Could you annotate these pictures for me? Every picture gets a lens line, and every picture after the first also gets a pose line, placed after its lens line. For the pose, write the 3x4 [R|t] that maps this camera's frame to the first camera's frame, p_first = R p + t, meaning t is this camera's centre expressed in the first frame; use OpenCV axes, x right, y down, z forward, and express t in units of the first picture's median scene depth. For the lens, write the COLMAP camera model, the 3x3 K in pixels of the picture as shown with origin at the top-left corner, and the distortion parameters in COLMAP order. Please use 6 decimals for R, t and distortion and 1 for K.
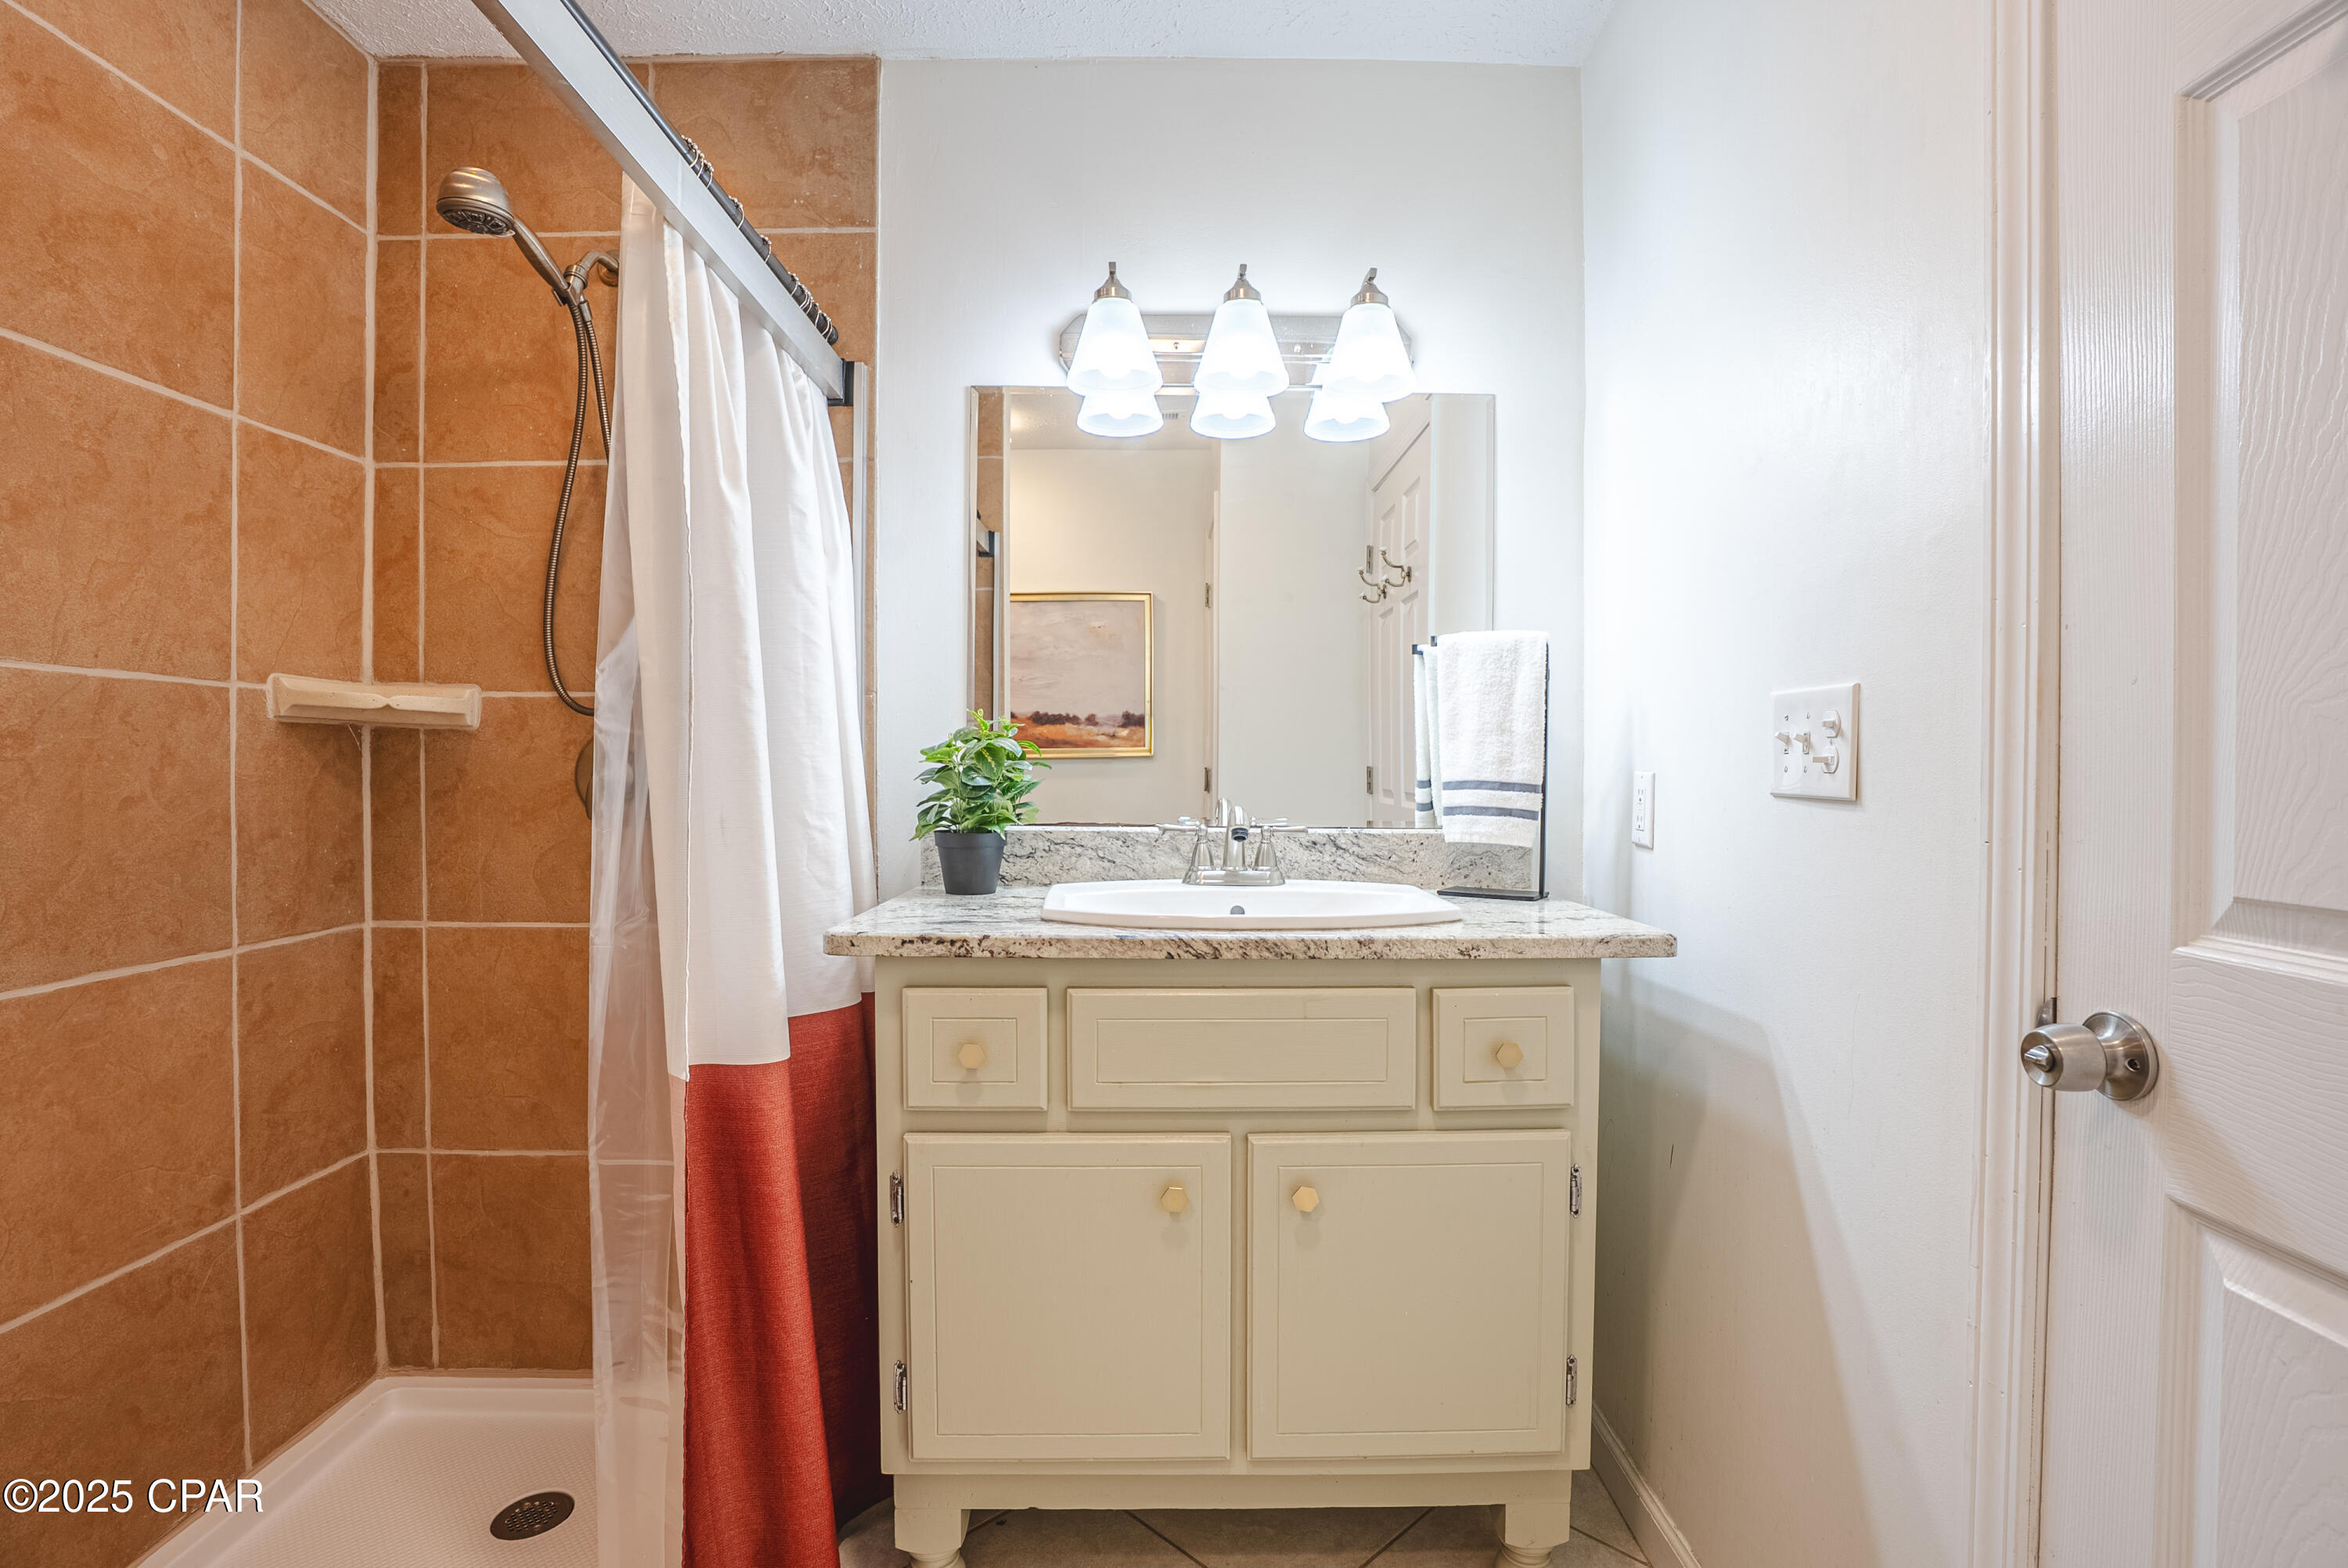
lens RADIAL K [[1127.1, 0, 1200.9], [0, 1127.1, 753.4], [0, 0, 1]] dist [-0.038915, 0.010666]
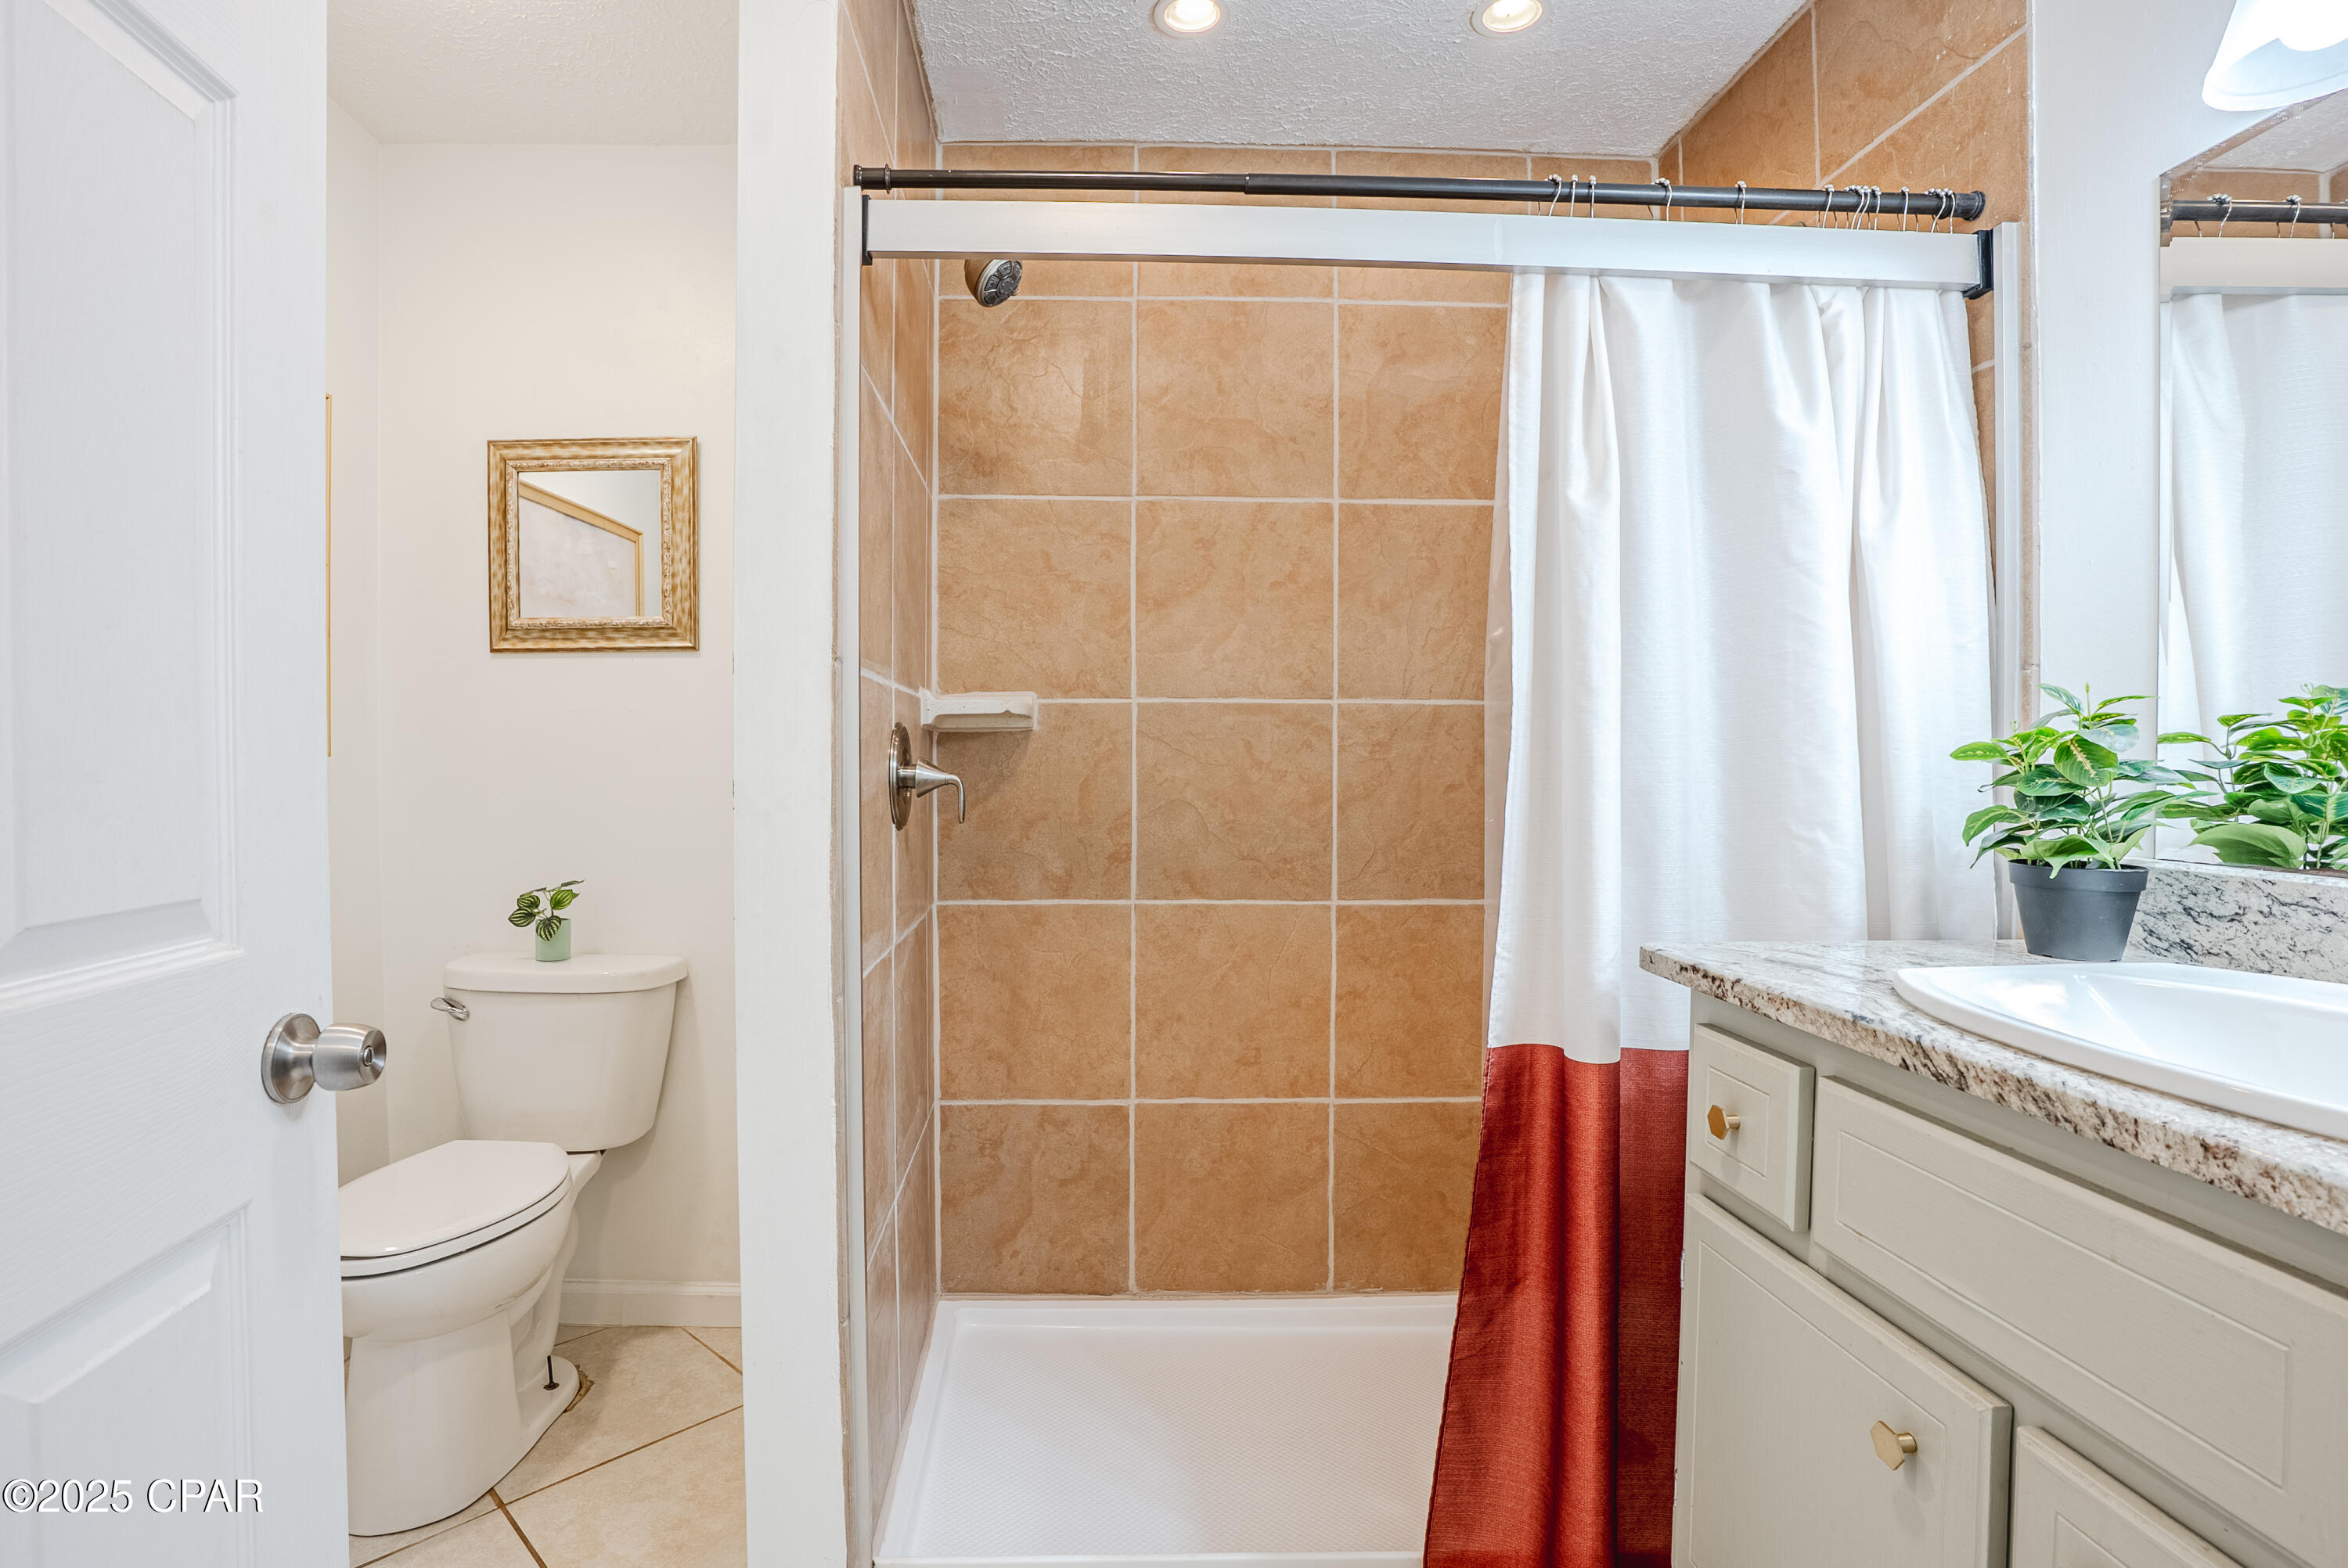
lens RADIAL K [[1127.1, 0, 1076.1], [0, 1127.1, 761.2], [0, 0, 1]] dist [-0.038915, 0.010666]
pose [[-0.005385, -0.001742, -0.999984, 0.577868], [0.002883, 0.999994, -0.001758, 0.009671], [0.999981, -0.002892, -0.005380, 0.528205]]
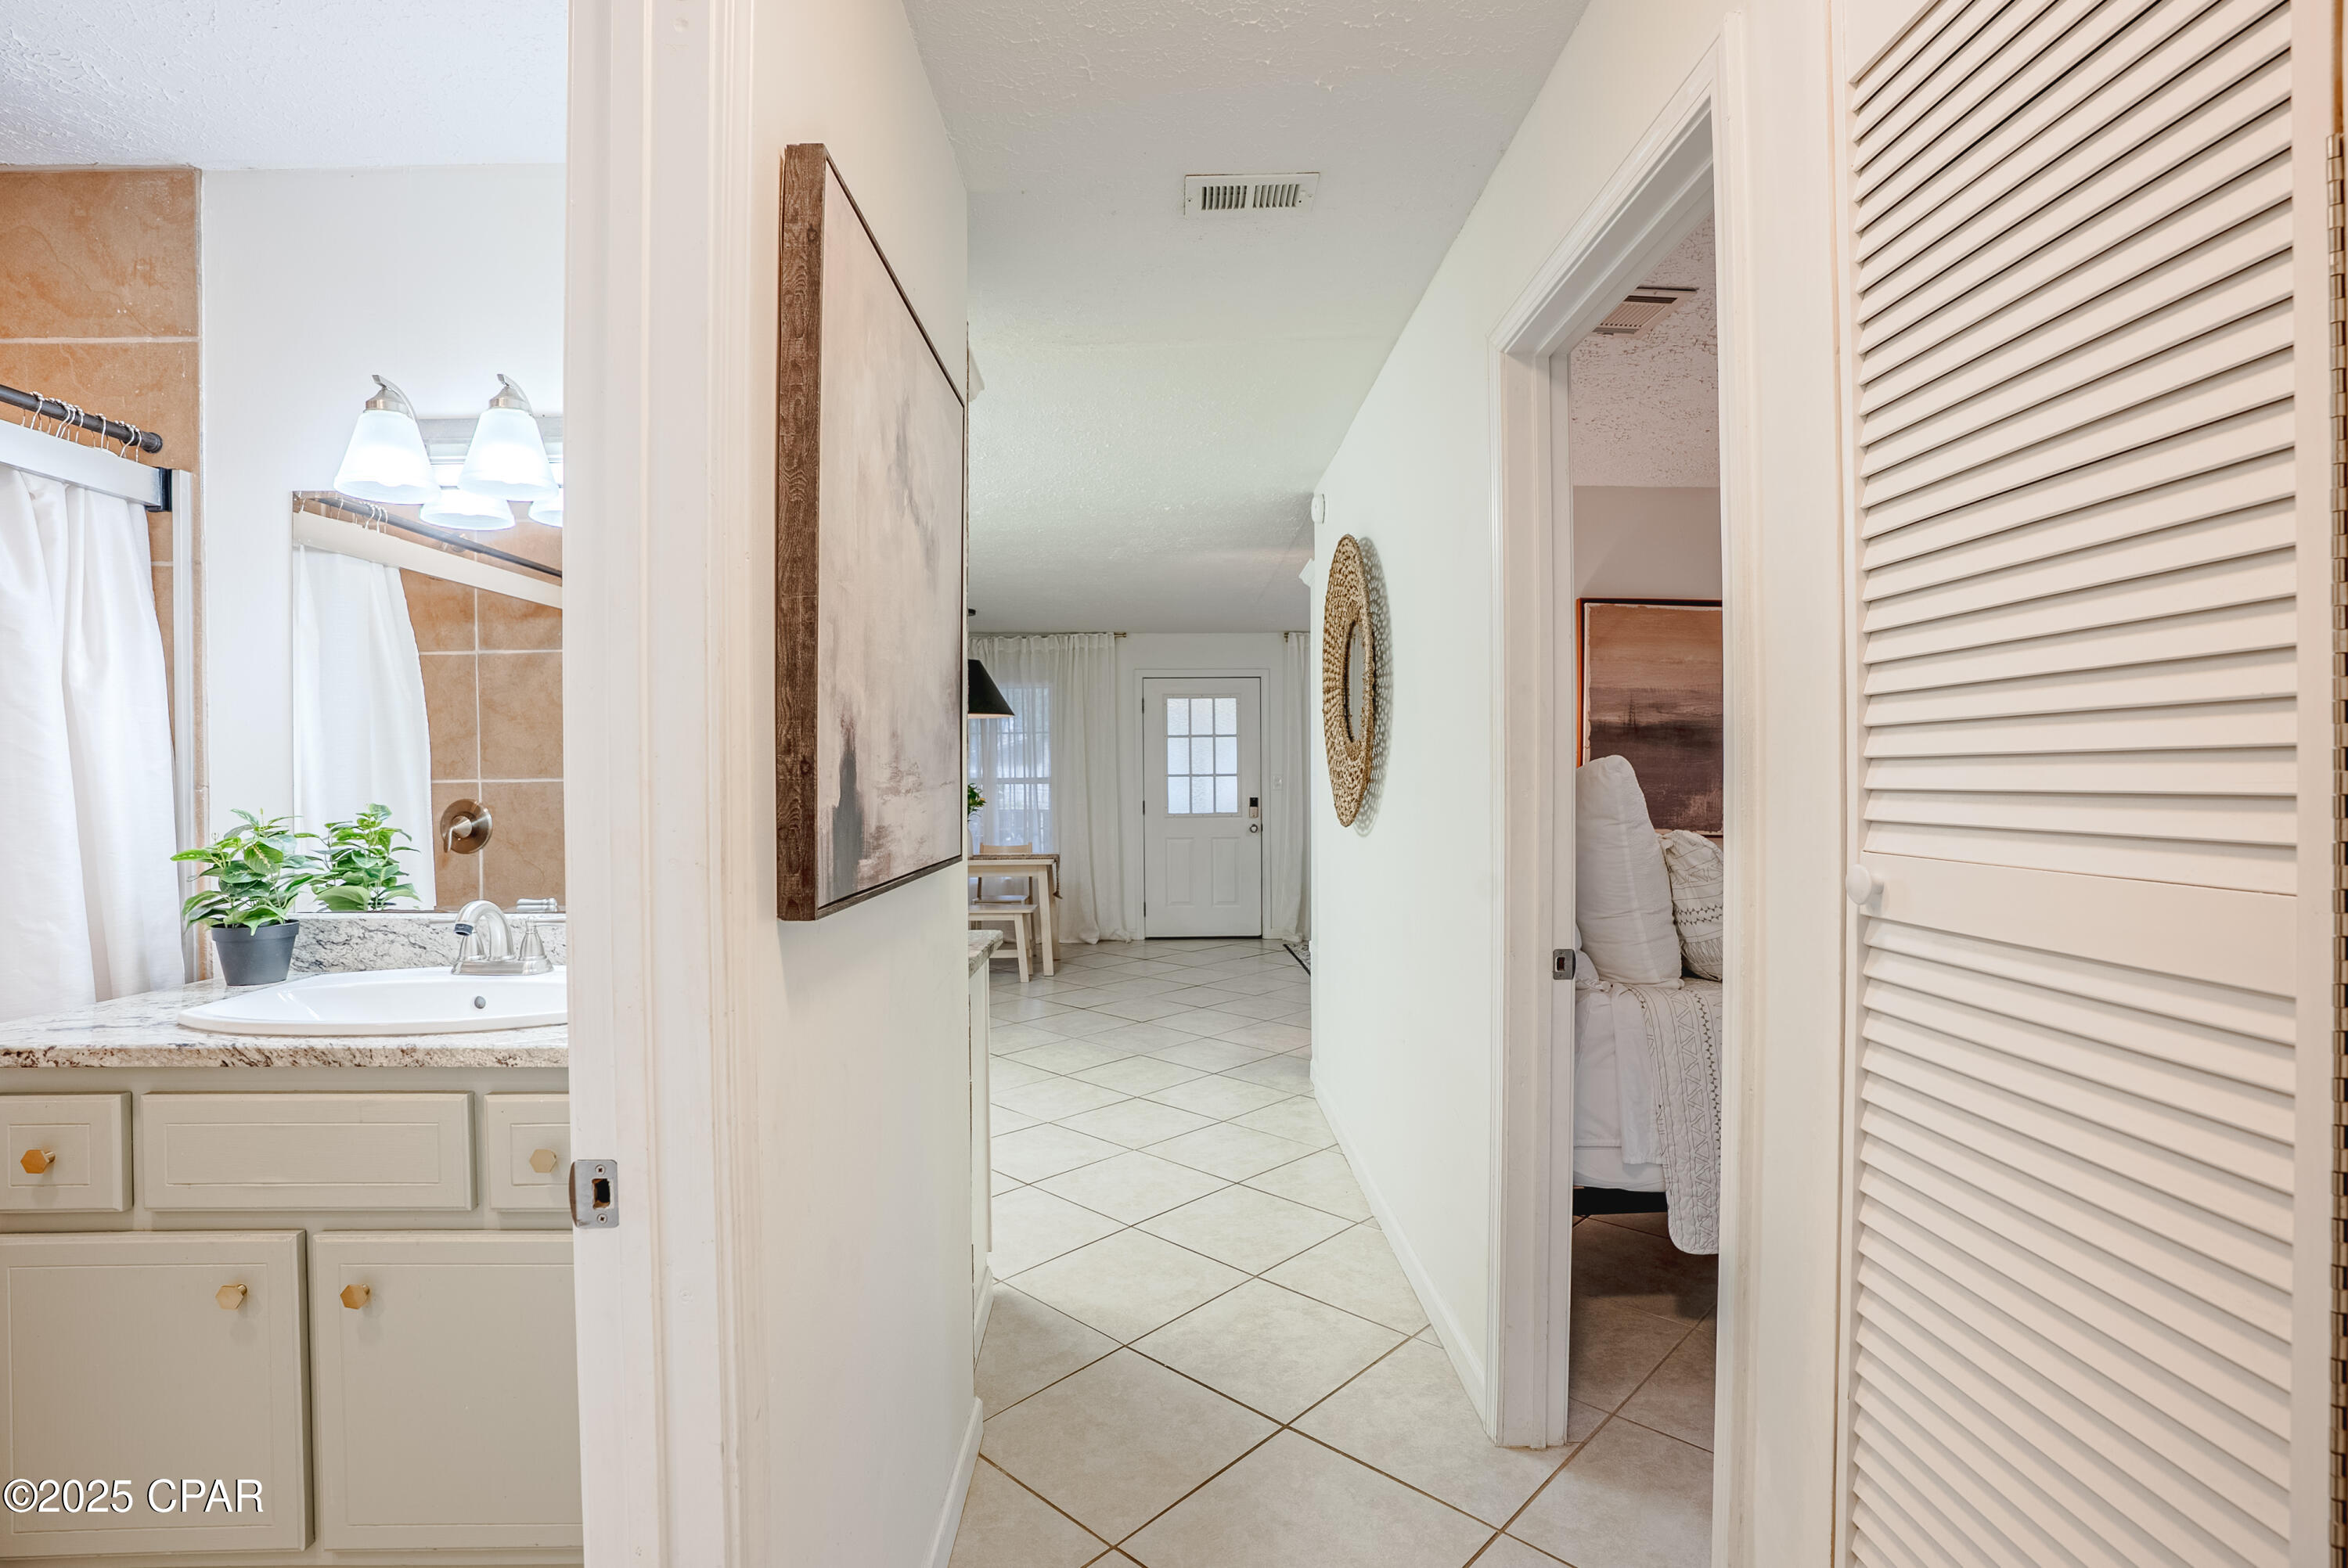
lens RADIAL K [[1073.5, 0, 1176.0], [0, 1073.5, 789.9], [0, 0, 1]] dist [-0.022306, 0.007591]
pose [[0.999944, -0.009771, -0.003954, 0.843447], [0.009833, 0.999824, 0.015965, -0.080316], [0.003797, -0.016003, 0.999865, 0.022857]]
